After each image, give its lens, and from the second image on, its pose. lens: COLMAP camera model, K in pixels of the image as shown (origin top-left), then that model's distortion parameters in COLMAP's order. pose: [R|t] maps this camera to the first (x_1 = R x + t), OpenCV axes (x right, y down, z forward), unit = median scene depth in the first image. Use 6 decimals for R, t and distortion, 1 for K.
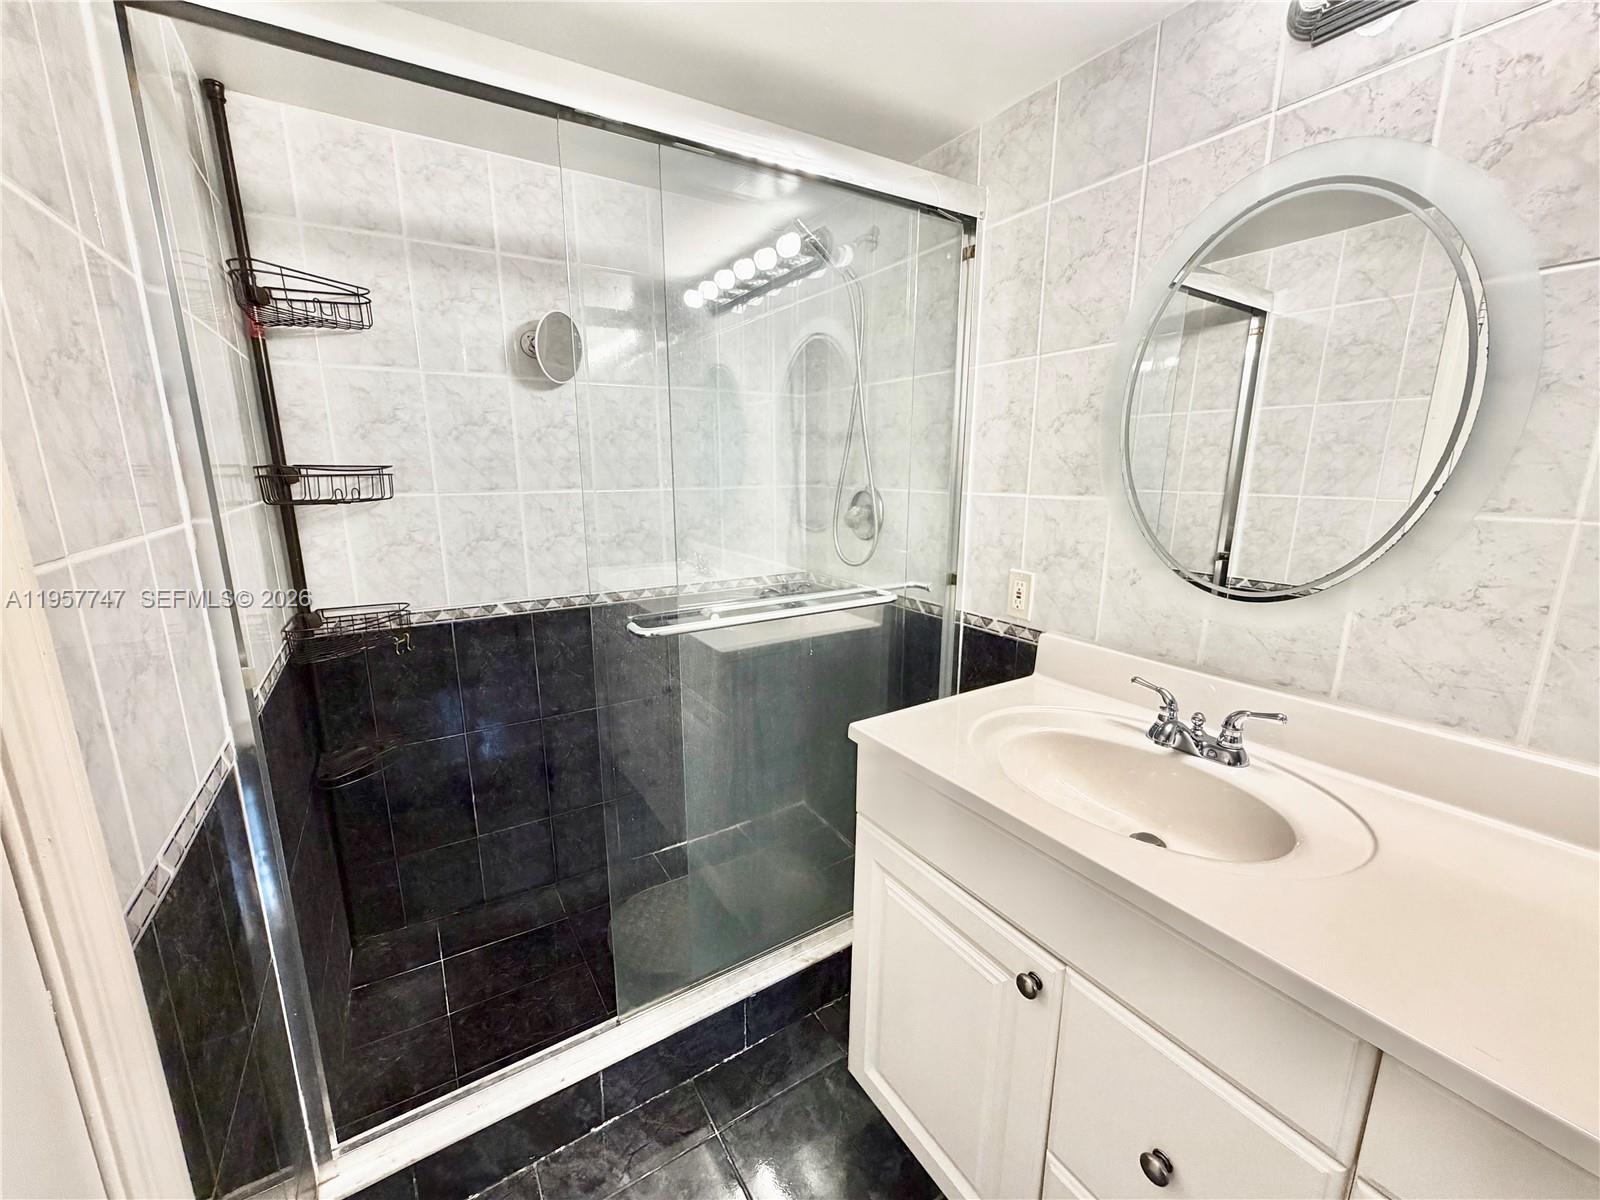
lens RADIAL K [[638.6, 0, 797.2], [0, 638.6, 602.6], [0, 0, 1]] dist [0.001284, -0.000072]
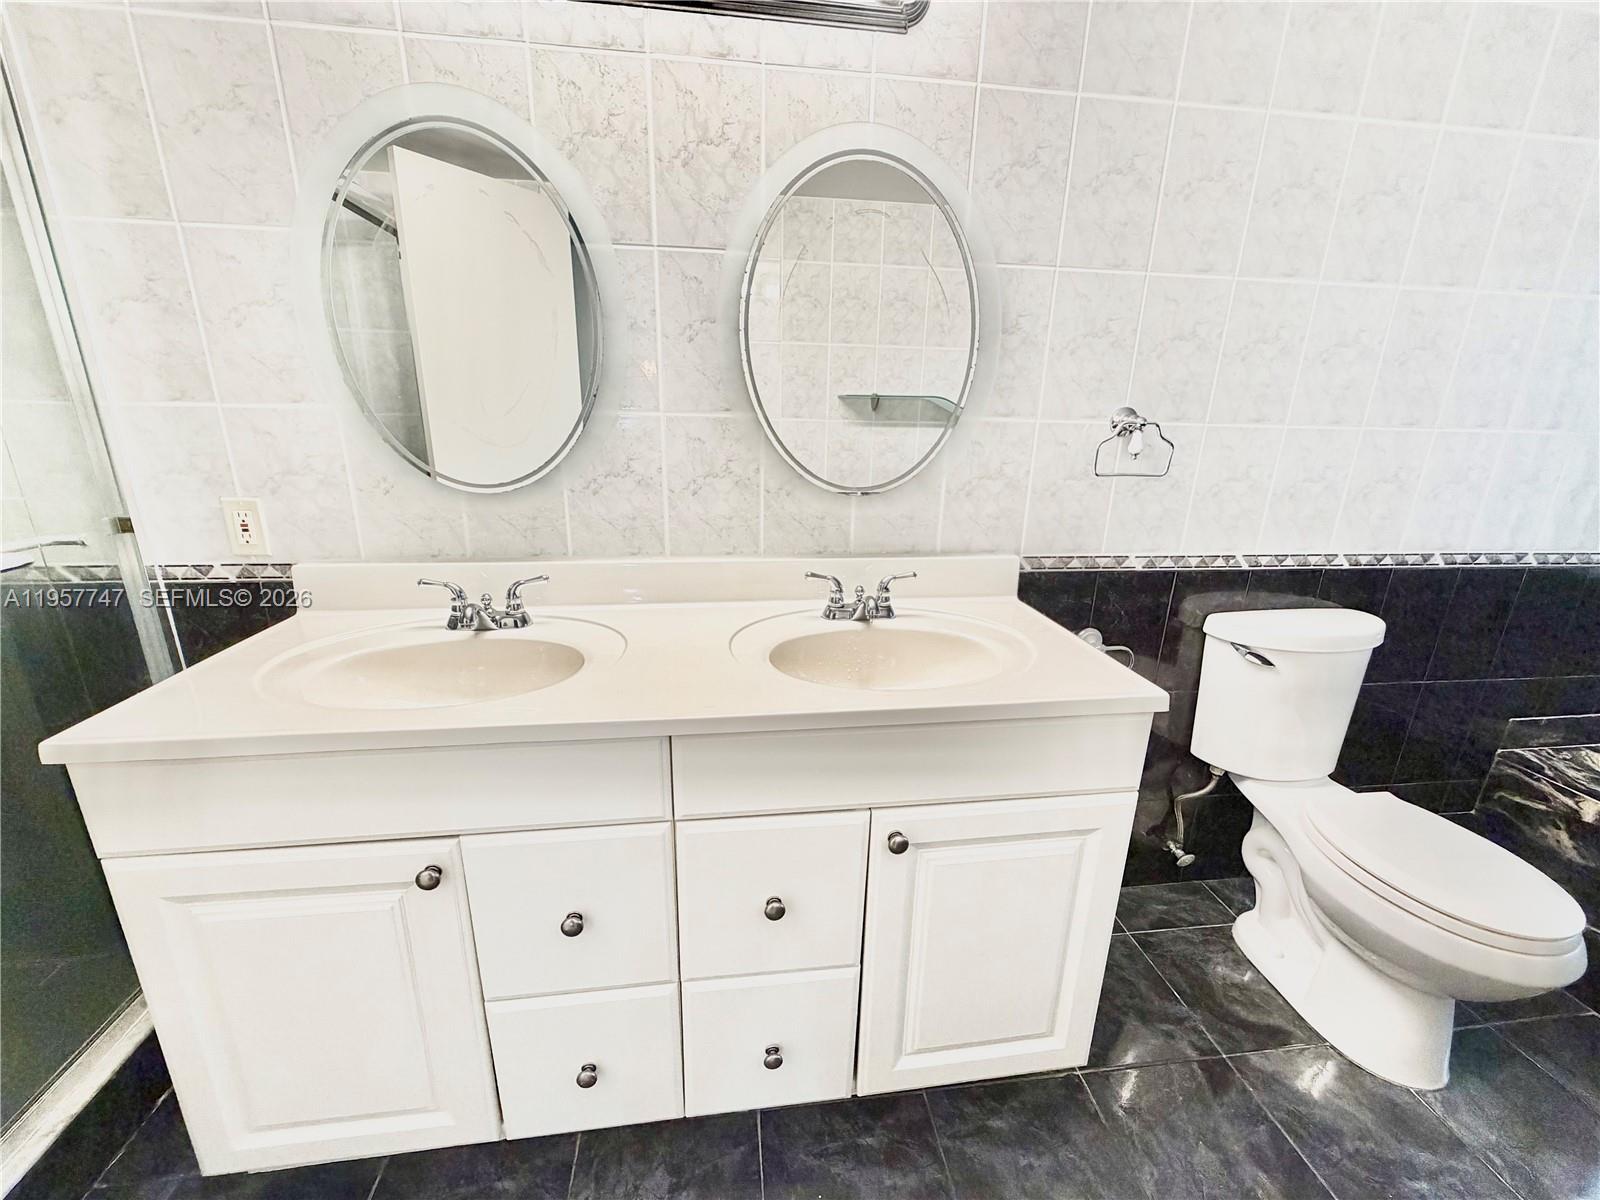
lens RADIAL K [[638.6, 0, 797.3], [0, 638.6, 600.4], [0, 0, 1]] dist [0.001284, -0.000072]
pose [[0.421416, -0.251927, 0.871172, -0.107768], [0.171148, 0.965470, 0.196406, 0.042537], [-0.890571, 0.066331, 0.449982, -0.011347]]
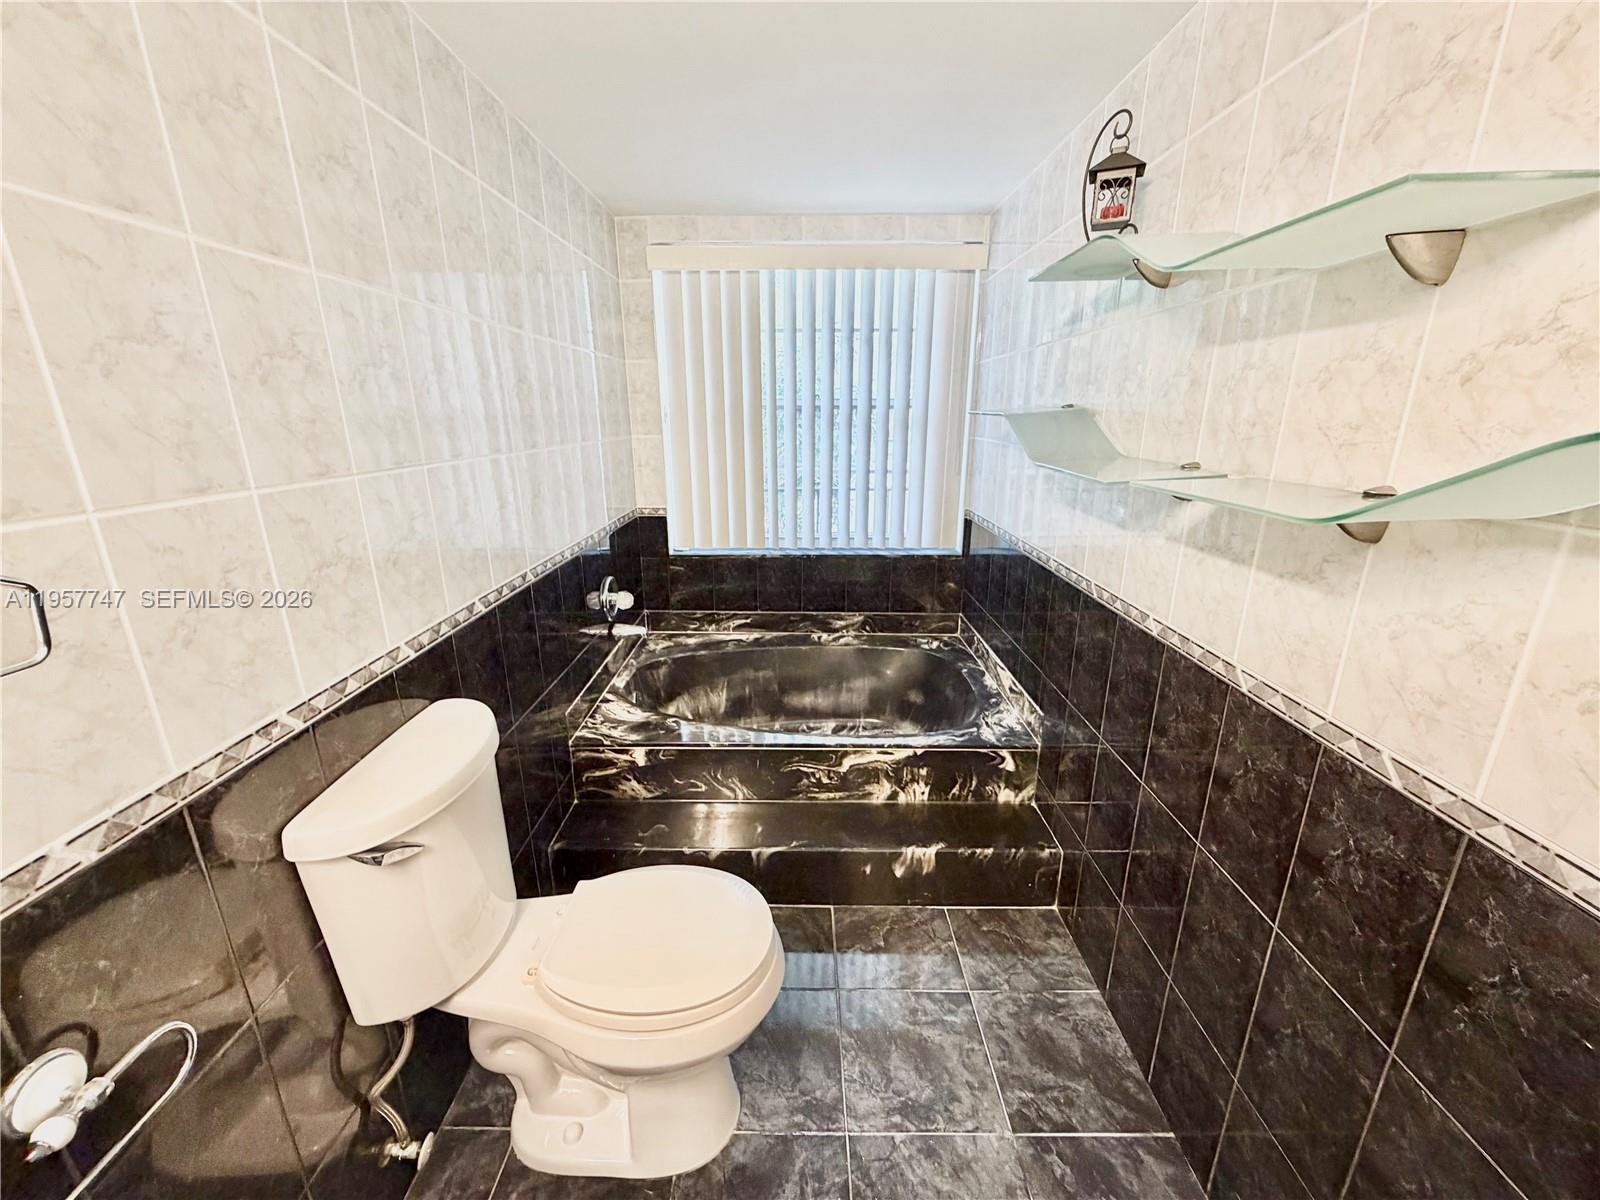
lens RADIAL K [[638.6, 0, 797.7], [0, 638.6, 602.0], [0, 0, 1]] dist [0.001284, -0.000072]
pose [[-0.843153, -0.149189, 0.516562, 0.468807], [0.120215, 0.884106, 0.451559, -0.009568], [-0.524063, 0.442832, -0.727501, -0.057901]]
